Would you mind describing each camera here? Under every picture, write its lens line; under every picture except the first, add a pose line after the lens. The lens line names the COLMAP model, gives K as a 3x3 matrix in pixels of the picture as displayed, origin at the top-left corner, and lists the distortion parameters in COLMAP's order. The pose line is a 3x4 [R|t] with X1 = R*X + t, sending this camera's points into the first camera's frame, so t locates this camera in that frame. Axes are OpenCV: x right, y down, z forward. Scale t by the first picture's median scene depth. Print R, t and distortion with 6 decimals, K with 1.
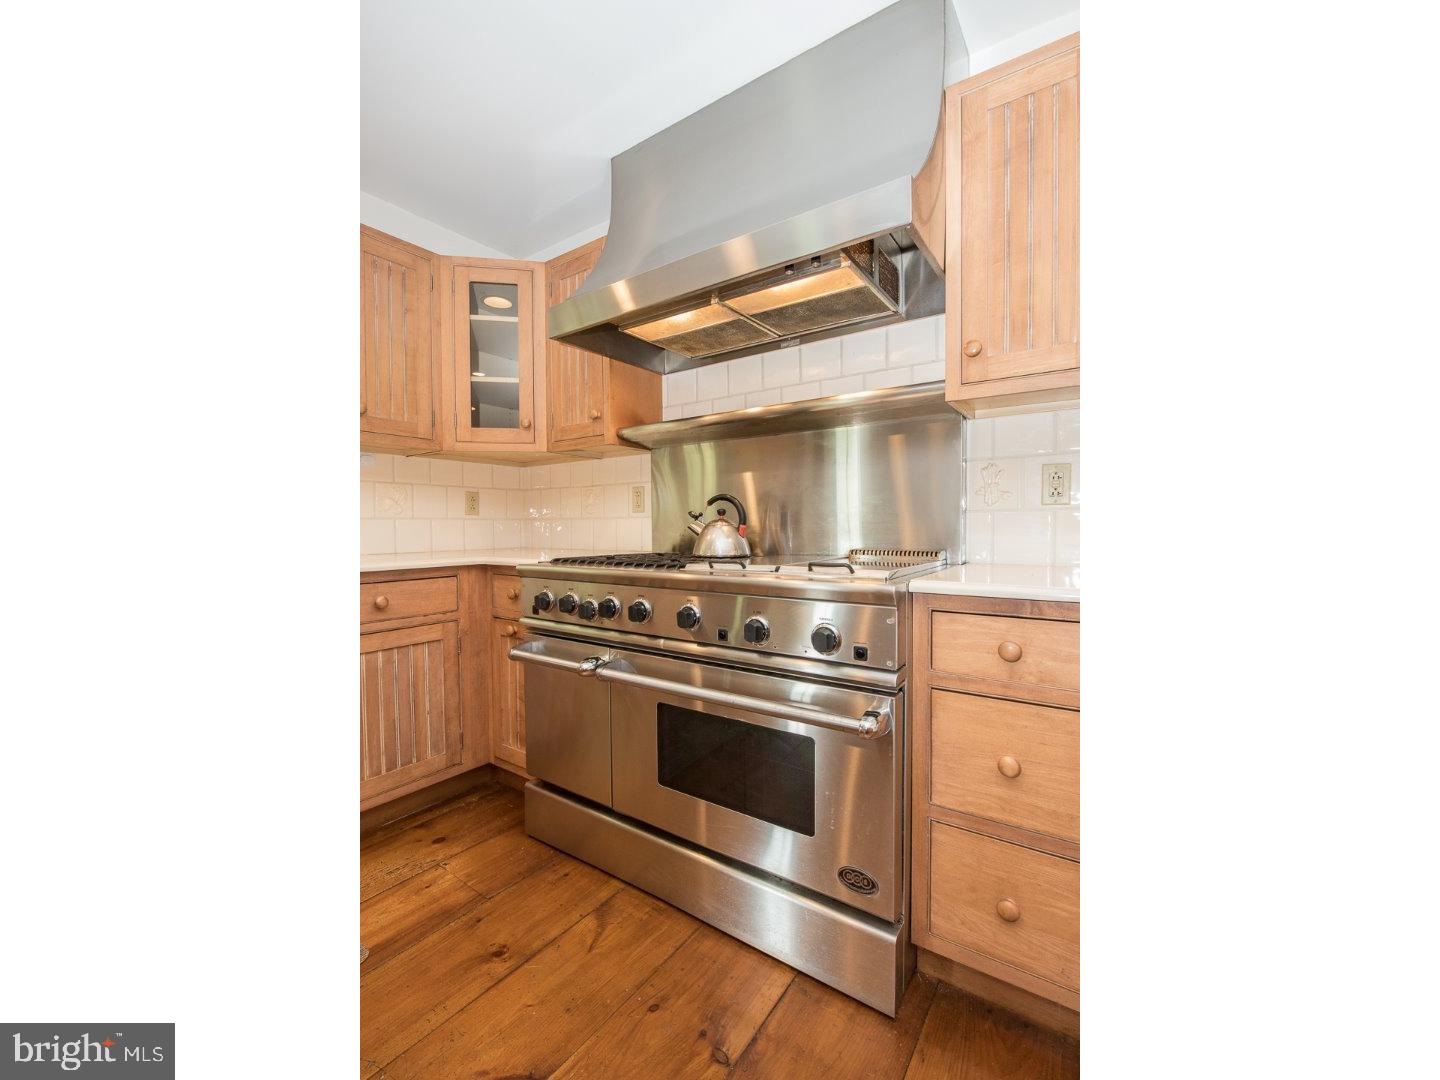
lens RADIAL K [[536.0, 0, 720.0], [0, 536.0, 540.0], [0, 0, 1]] dist [0.000269, 0.000006]
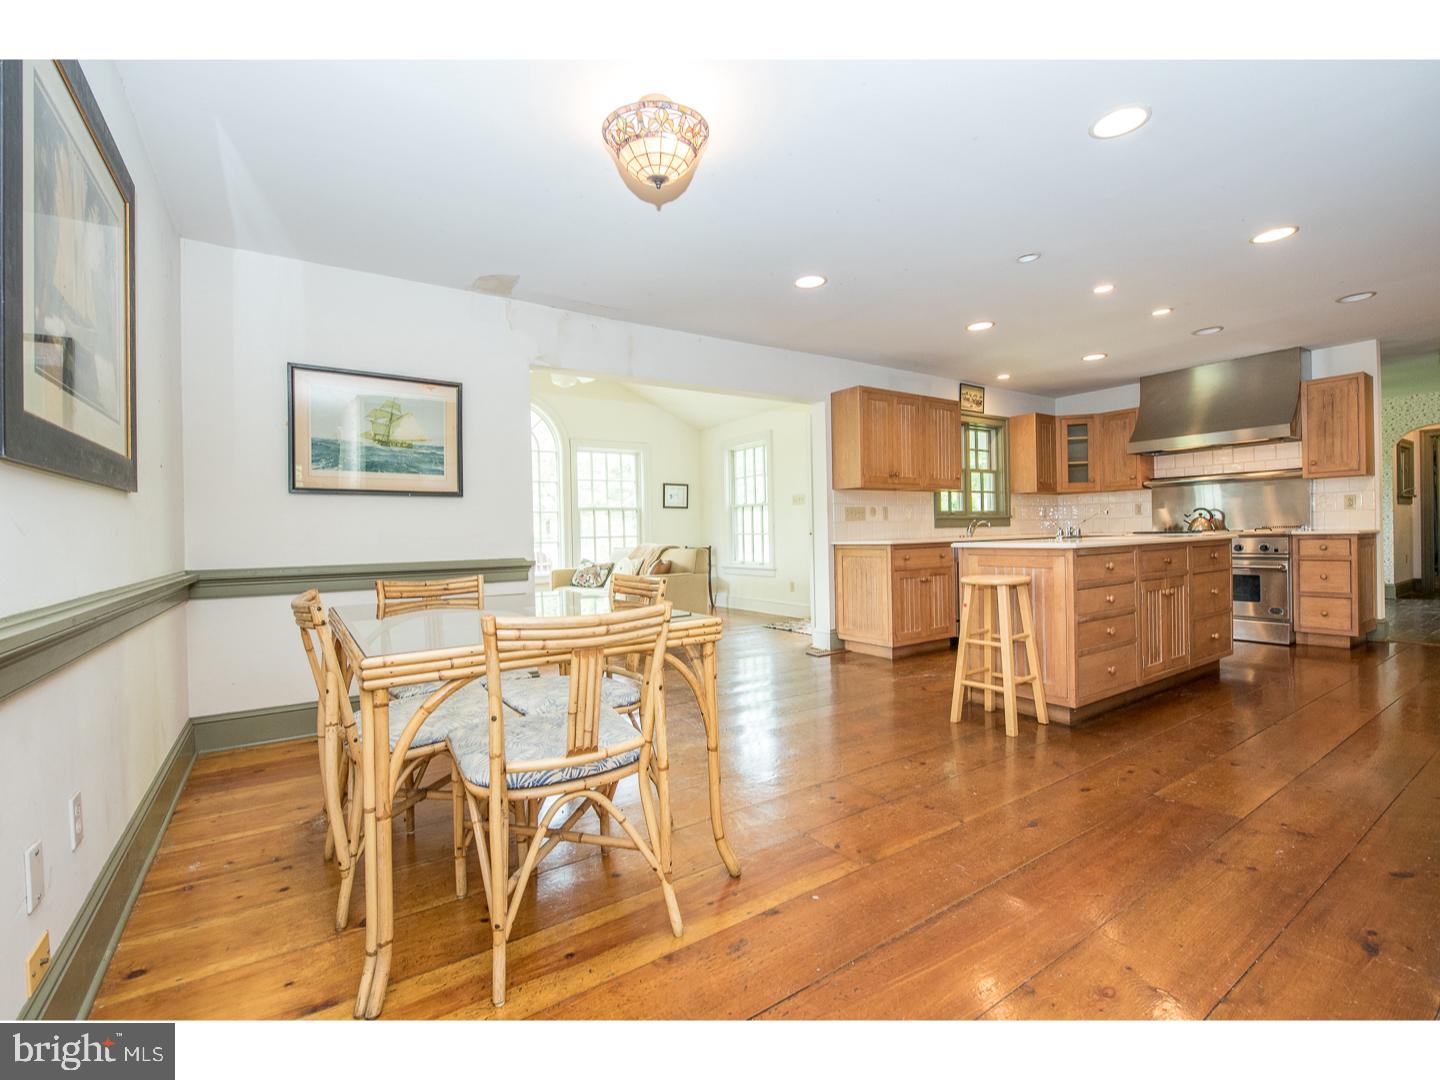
lens RADIAL K [[650.5, 0, 720.0], [0, 650.5, 540.0], [0, 0, 1]] dist [-0.001678, -0.000824]
pose [[0.935764, -0.013604, -0.352364, -1.695060], [0.009308, 0.999860, -0.013883, 0.152230], [0.352504, 0.009711, 0.935760, -4.420505]]
